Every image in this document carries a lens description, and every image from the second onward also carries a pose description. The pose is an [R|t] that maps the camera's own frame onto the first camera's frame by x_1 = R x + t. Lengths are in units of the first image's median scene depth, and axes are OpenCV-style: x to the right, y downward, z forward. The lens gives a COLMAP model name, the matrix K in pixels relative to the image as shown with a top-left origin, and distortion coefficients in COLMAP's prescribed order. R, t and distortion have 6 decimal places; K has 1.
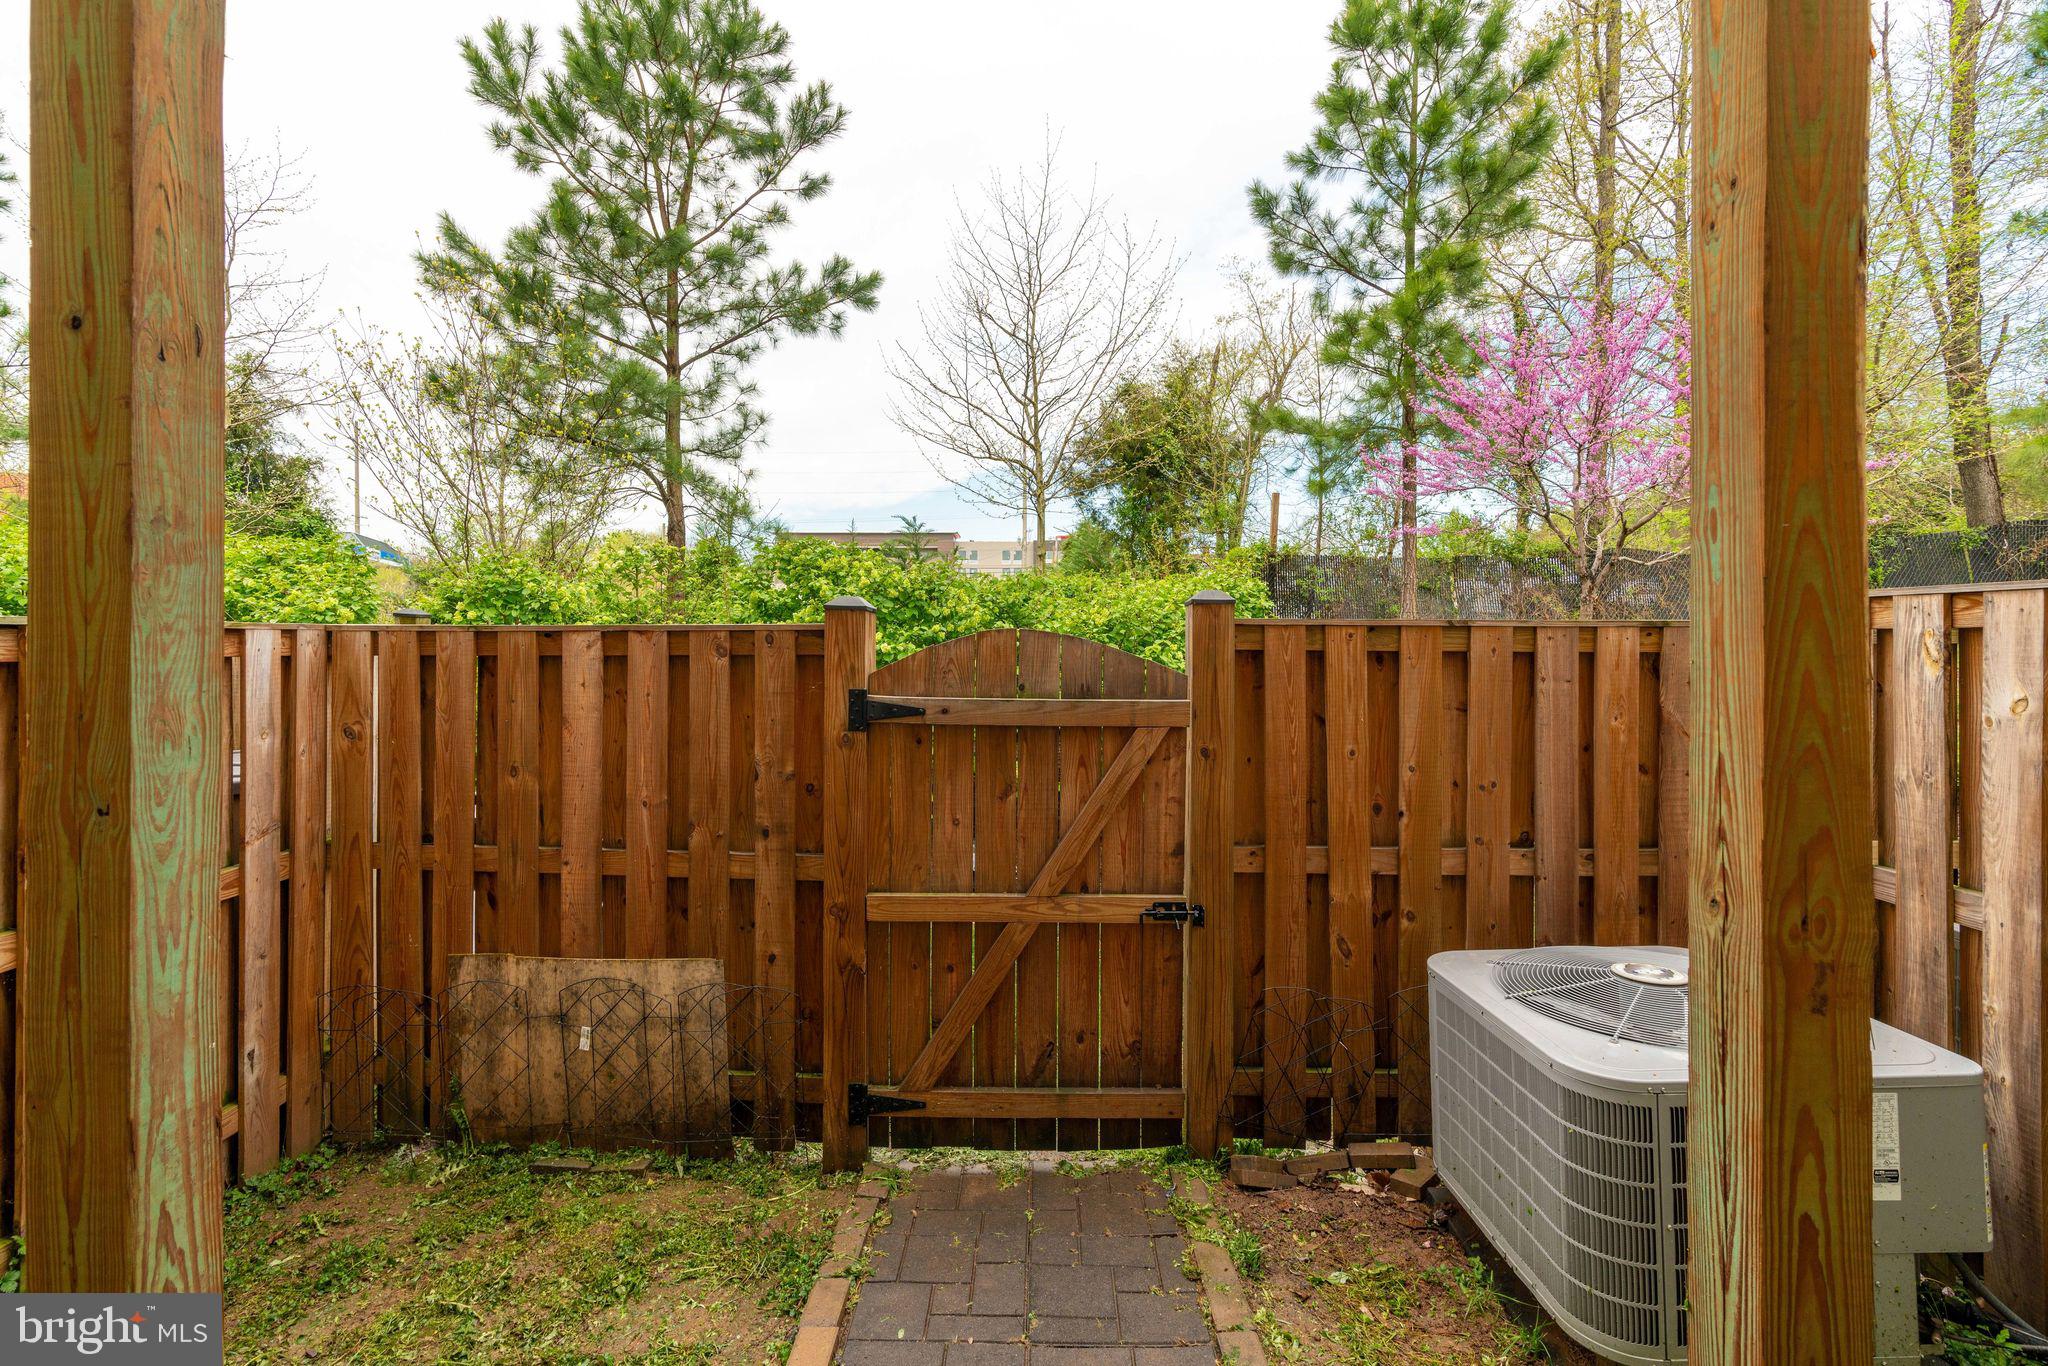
lens RADIAL K [[926.7, 0, 1013.9], [0, 926.7, 656.7], [0, 0, 1]] dist [-0.004441, 0.001309]
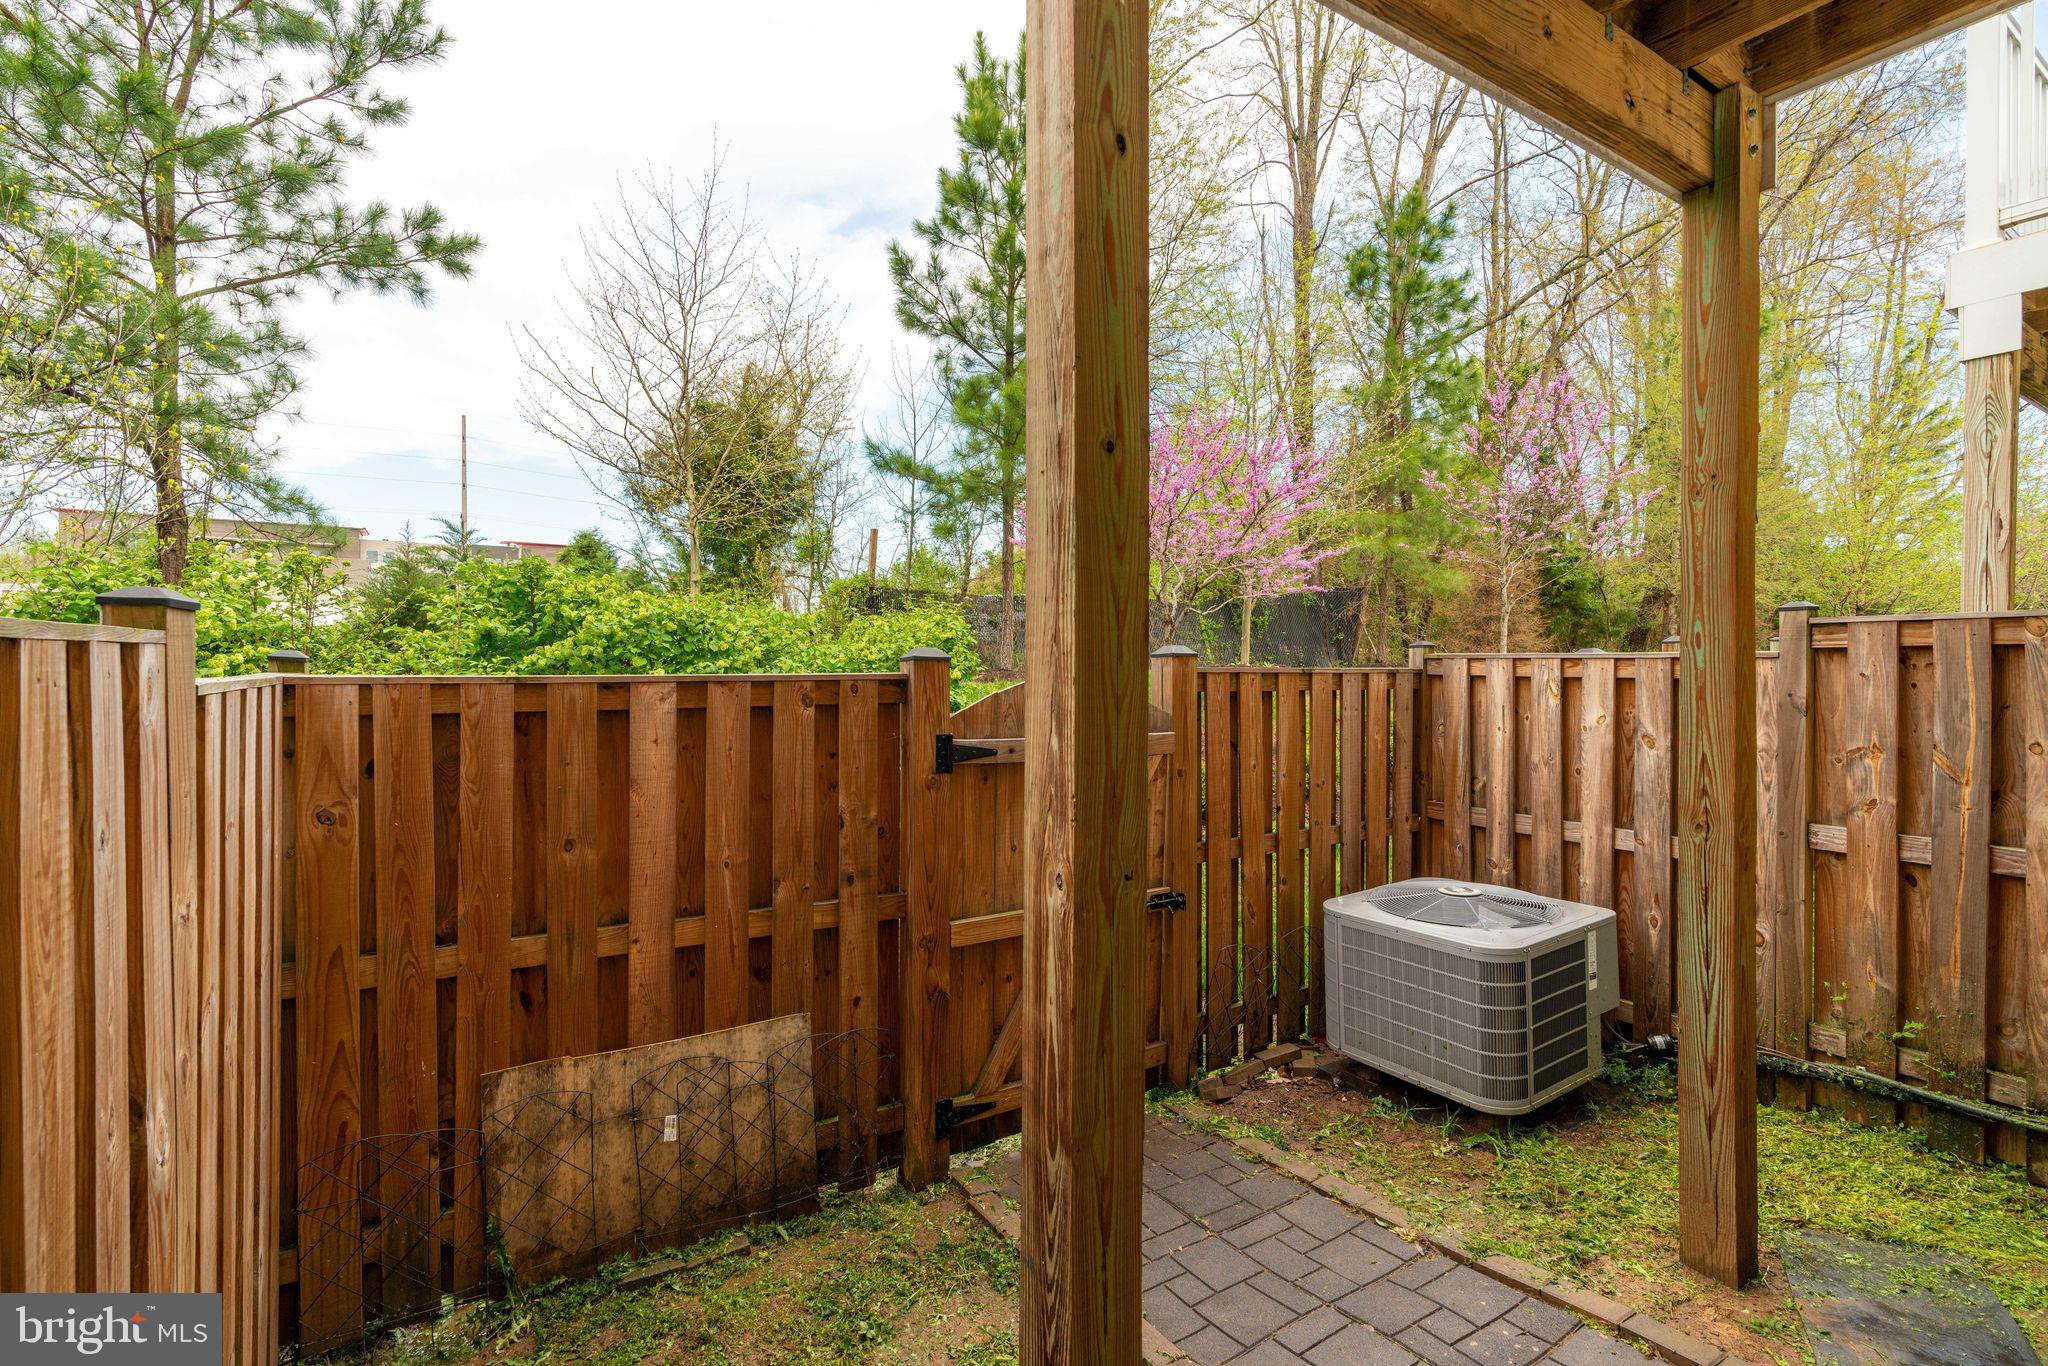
lens RADIAL K [[940.3, 0, 1015.5], [0, 940.3, 681.2], [0, 0, 1]] dist [-0.005096, -0.000356]
pose [[0.836928, -0.009391, 0.547232, -0.673441], [0.006777, 0.999954, 0.006796, -0.032424], [-0.547271, -0.001979, 0.836953, 0.038389]]
